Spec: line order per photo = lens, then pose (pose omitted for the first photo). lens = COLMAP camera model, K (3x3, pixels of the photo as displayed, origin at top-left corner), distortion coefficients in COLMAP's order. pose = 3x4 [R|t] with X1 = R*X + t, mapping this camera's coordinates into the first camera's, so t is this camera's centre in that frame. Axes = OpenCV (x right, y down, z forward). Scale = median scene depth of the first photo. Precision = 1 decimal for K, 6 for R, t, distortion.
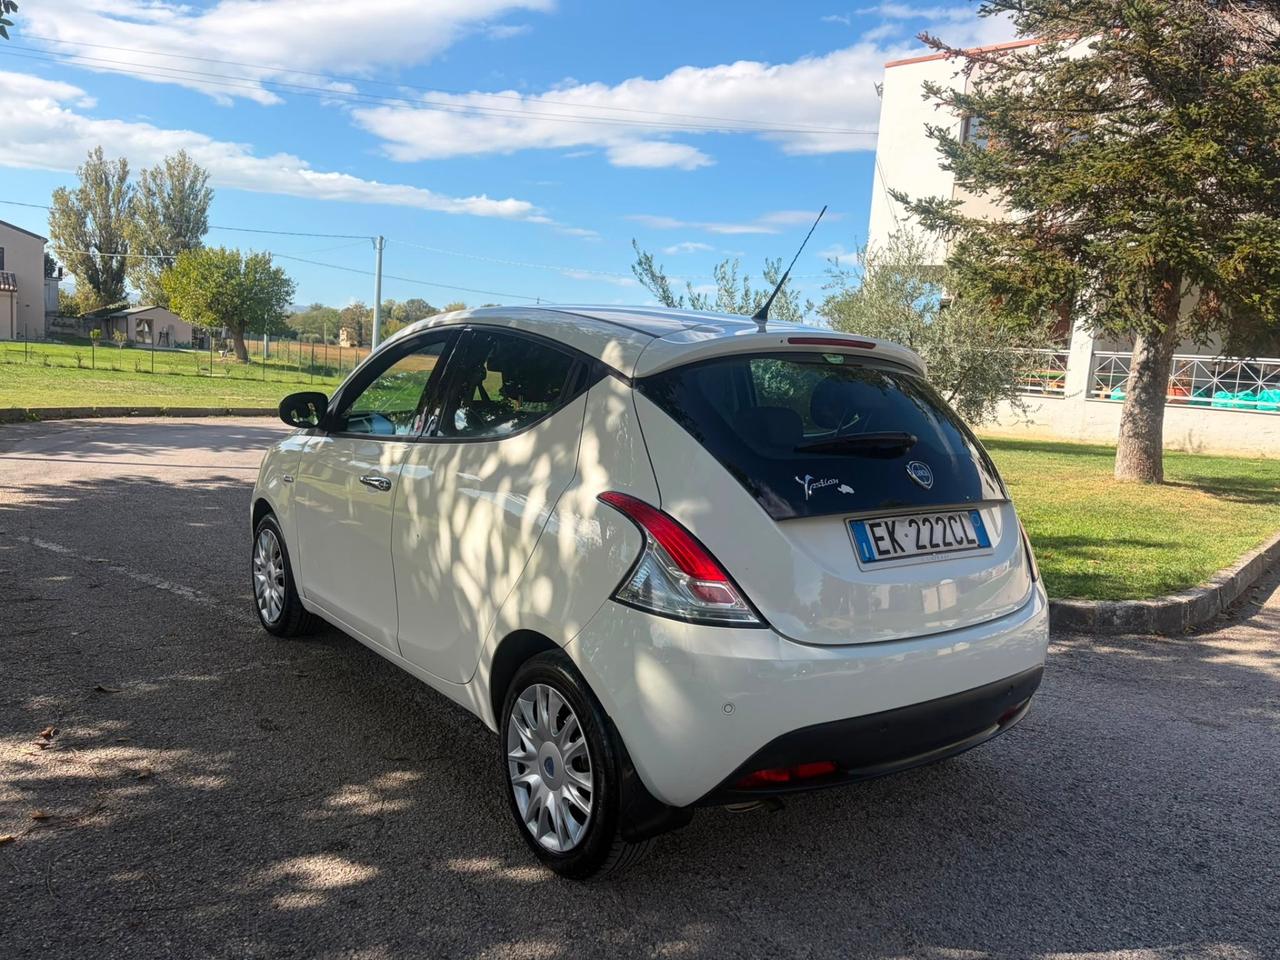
lens RADIAL K [[958.4, 0, 642.3], [0, 958.4, 484.0], [0, 0, 1]] dist [0.058924, -0.058192]
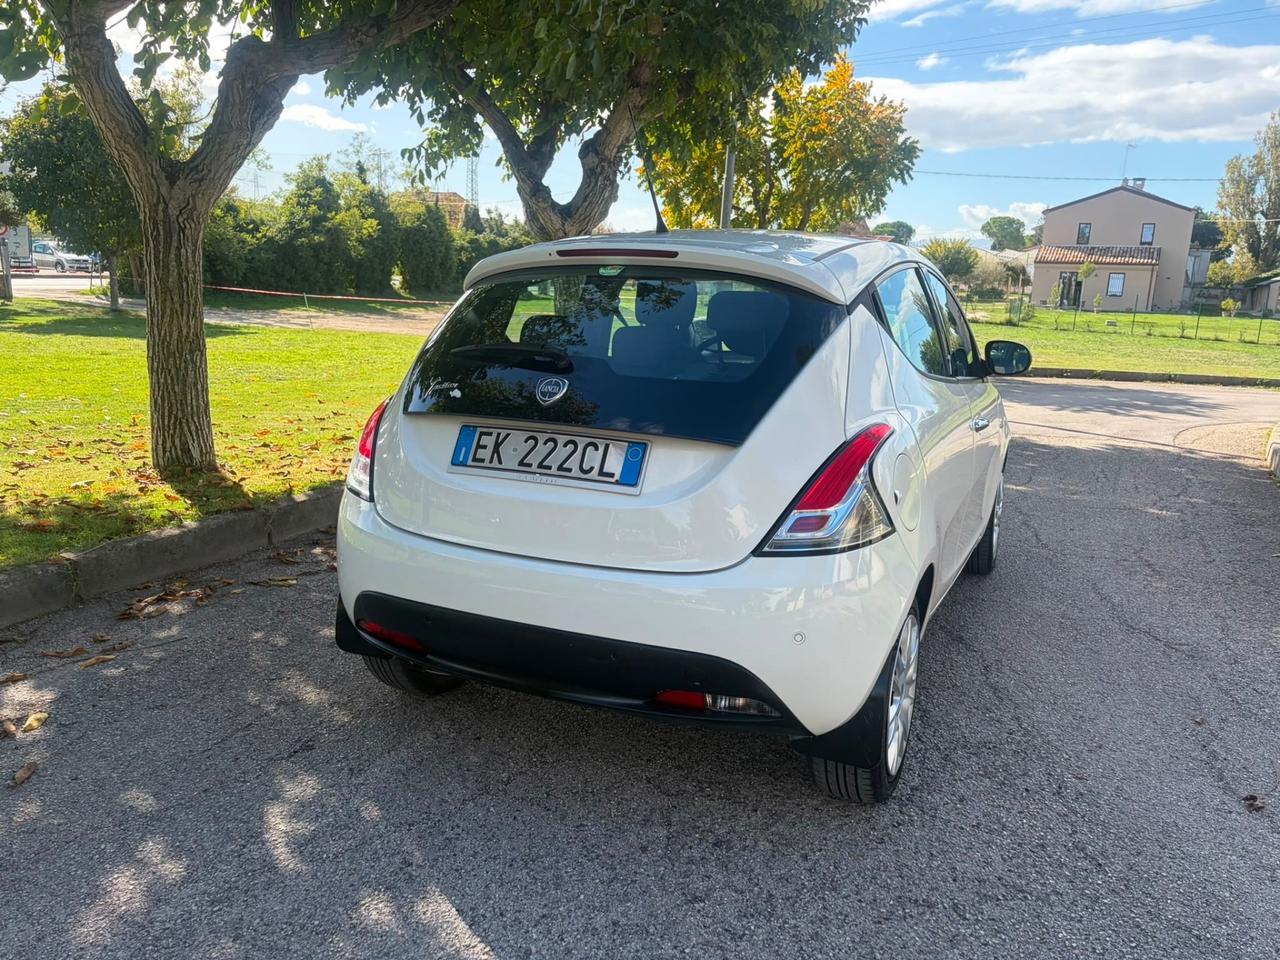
lens RADIAL K [[970.3, 0, 640.0], [0, 970.3, 480.0], [0, 0, 1]] dist [0.038570, -0.044223]
pose [[0.472128, 0.135935, -0.870986, 0.189641], [-0.116439, 0.988998, 0.091236, -0.003188], [0.873806, 0.058342, 0.482762, 0.102802]]
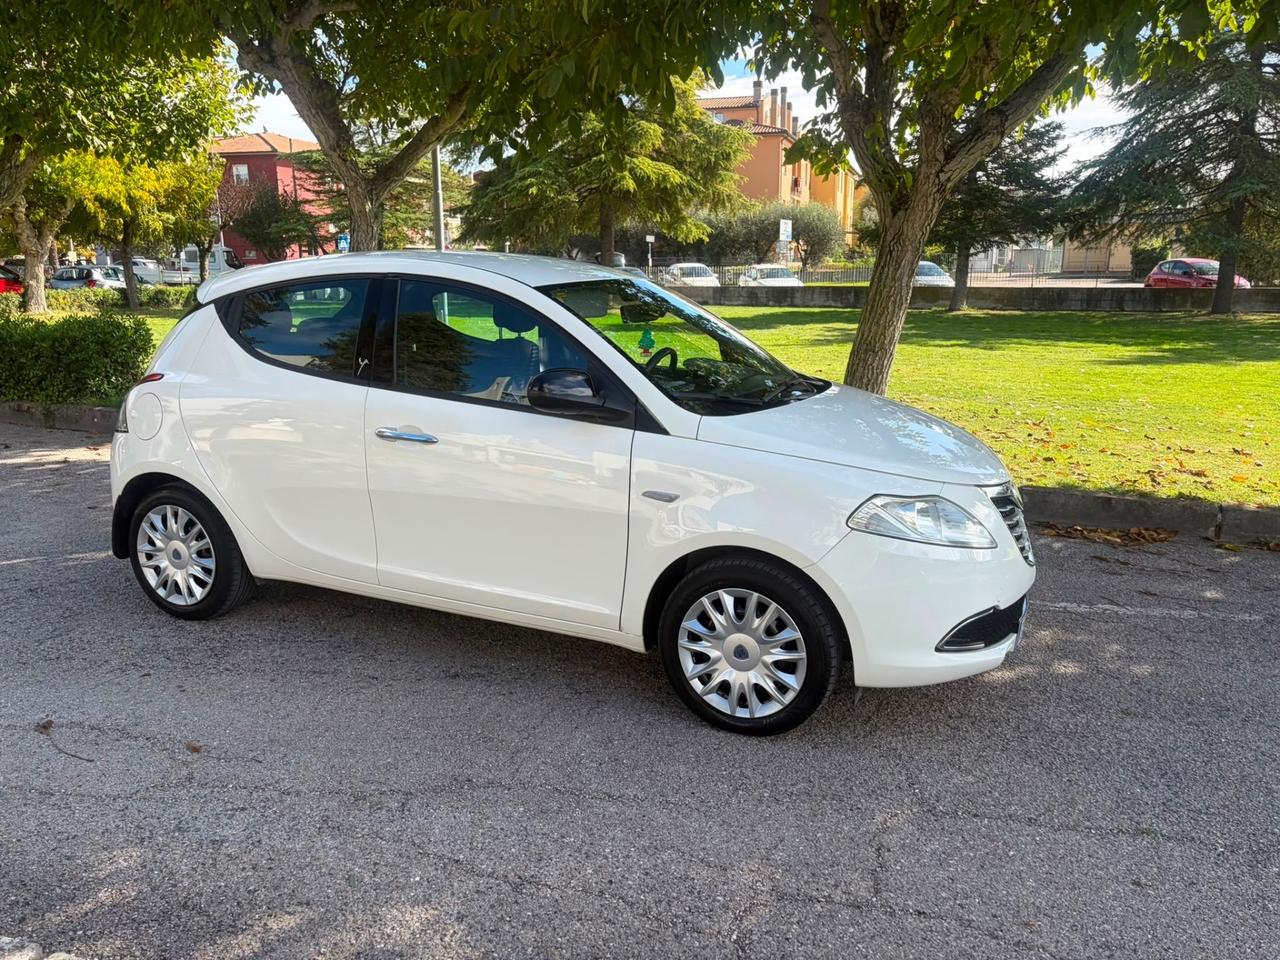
lens RADIAL K [[966.5, 0, 650.1], [0, 966.5, 462.7], [0, 0, 1]] dist [0.032176, -0.009722]
pose [[-0.861593, 0.043079, -0.505769, 0.090116], [-0.116427, 0.953057, 0.279513, -0.067596], [0.494068, 0.299712, -0.816131, 0.494683]]
